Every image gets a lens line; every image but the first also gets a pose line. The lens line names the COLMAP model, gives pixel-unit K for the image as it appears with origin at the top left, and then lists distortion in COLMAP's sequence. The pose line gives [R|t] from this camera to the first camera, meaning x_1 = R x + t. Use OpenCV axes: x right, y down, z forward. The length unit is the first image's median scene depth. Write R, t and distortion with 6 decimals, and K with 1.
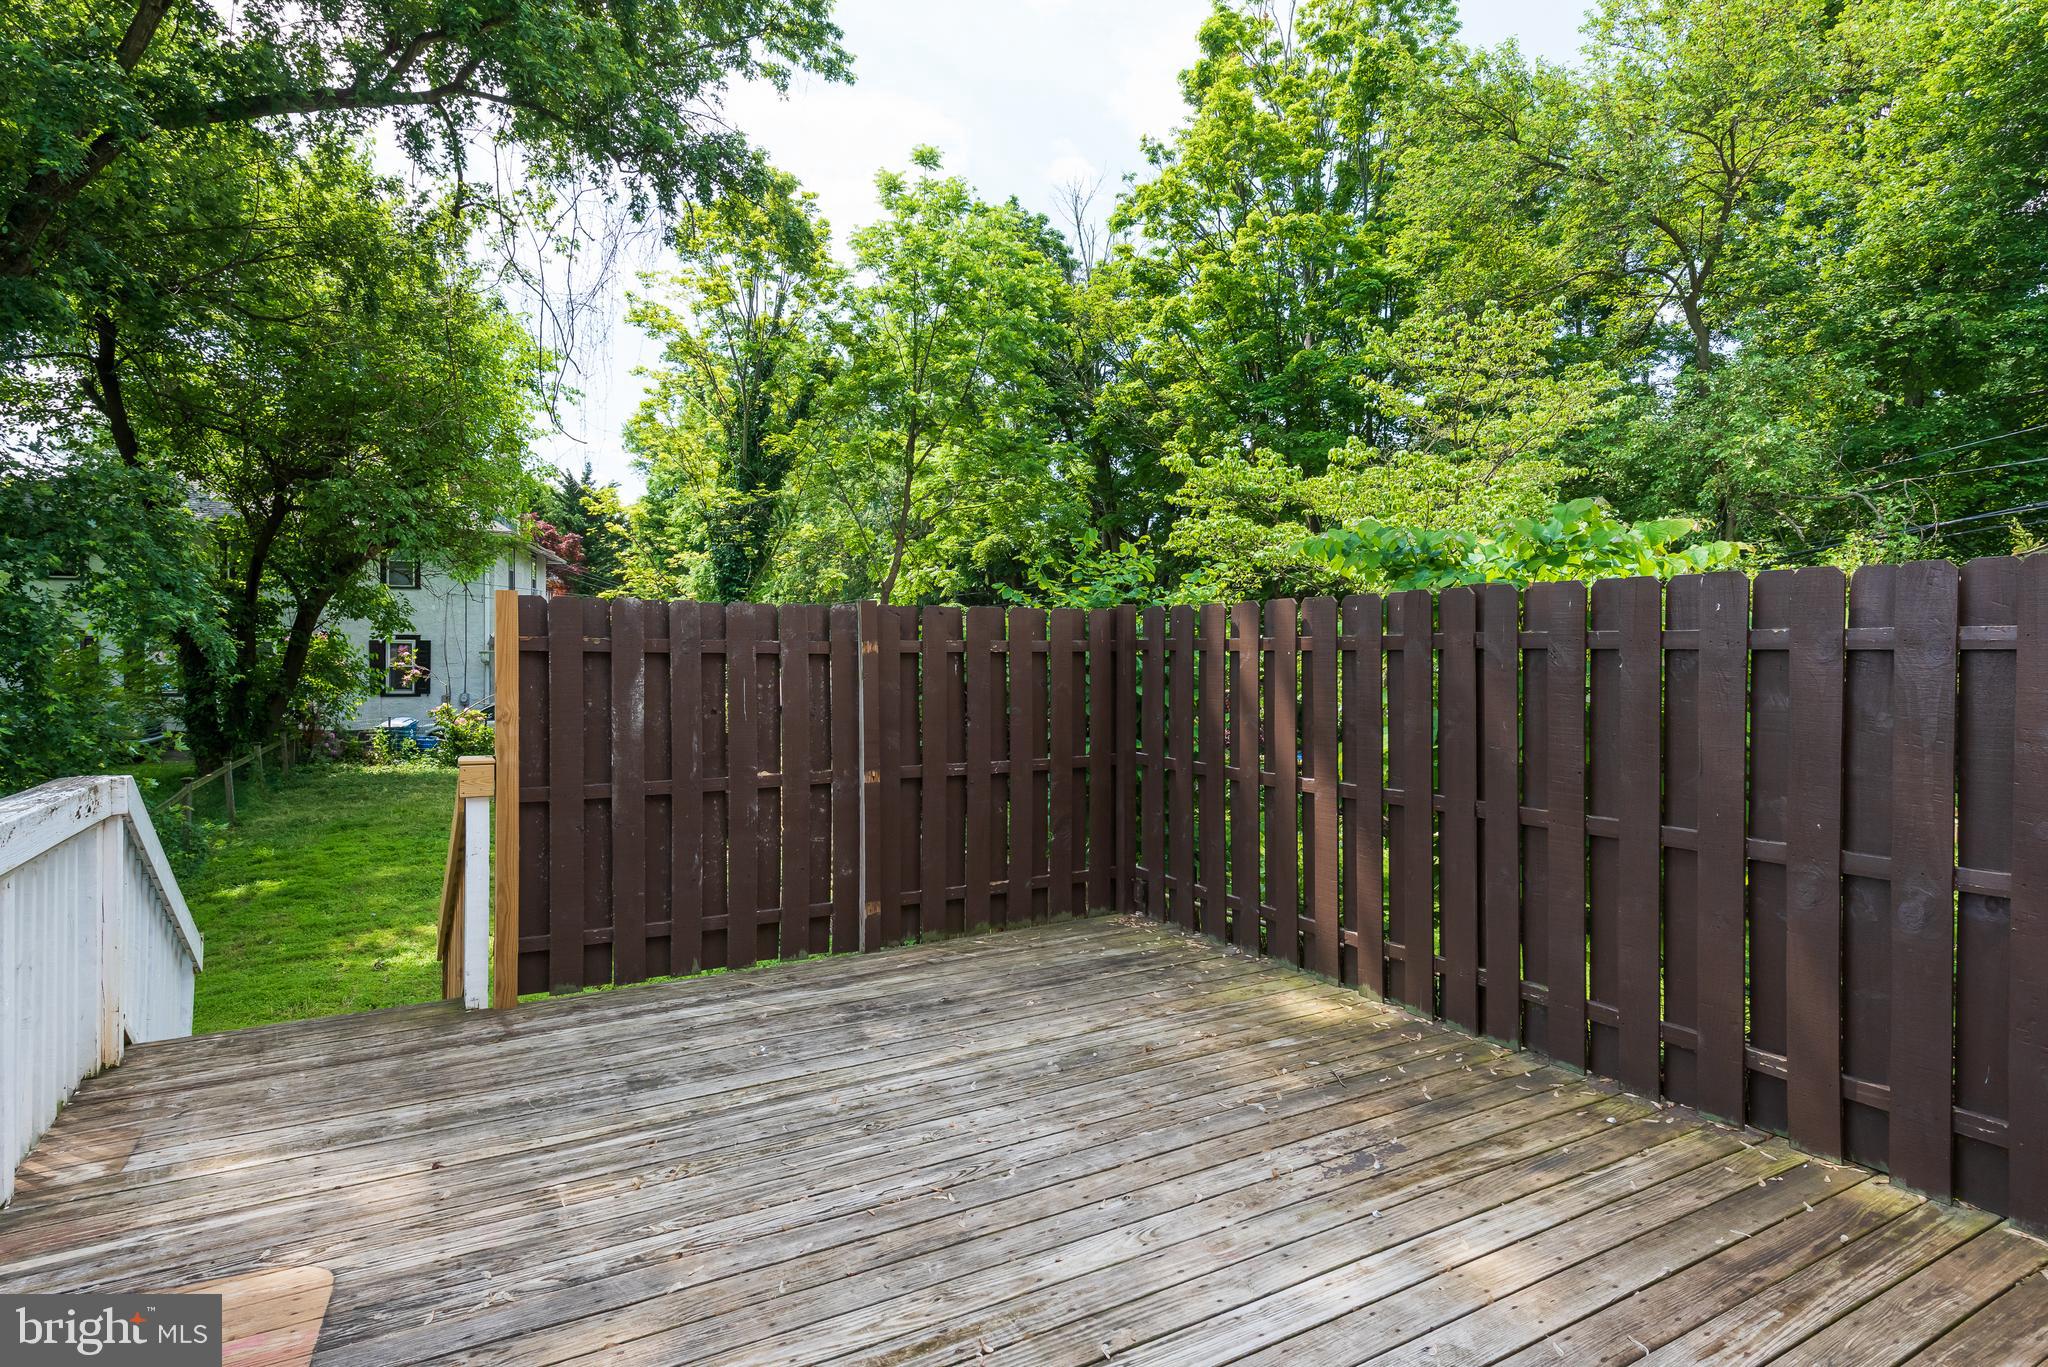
lens RADIAL K [[1090.9, 0, 1028.8], [0, 1090.9, 661.2], [0, 0, 1]] dist [0.027536, -0.020501]
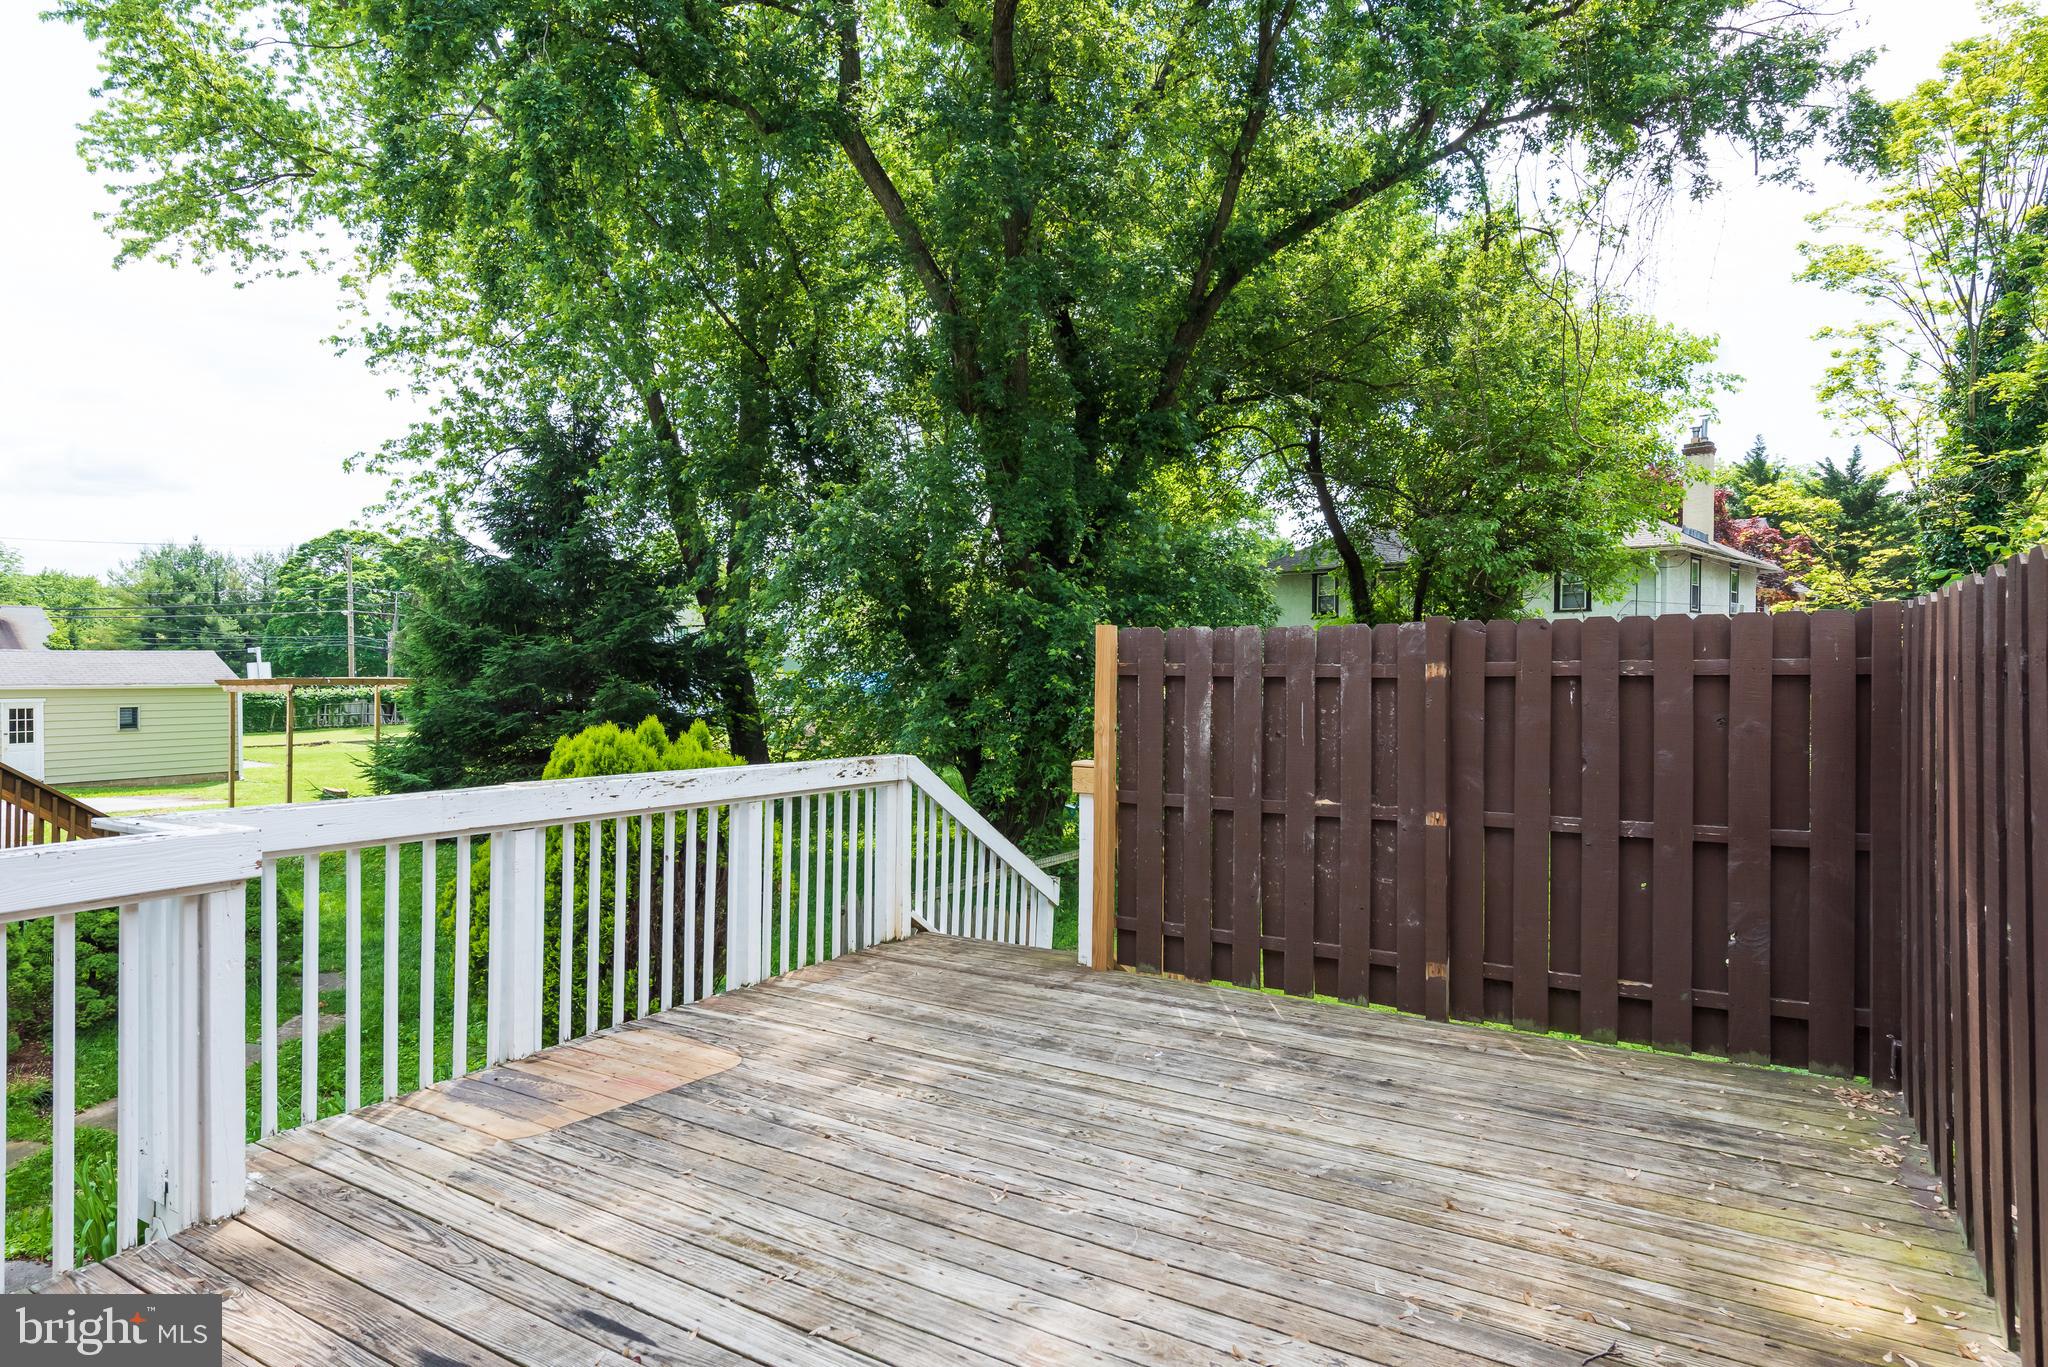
lens RADIAL K [[1133.0, 0, 1024.0], [0, 1133.0, 683.5], [0, 0, 1]] dist [0.014350, -0.001027]
pose [[0.479838, 0.006656, -0.877332, 0.568641], [-0.006417, 0.999971, 0.004077, -0.004463], [0.877334, 0.003674, 0.479866, 0.320211]]
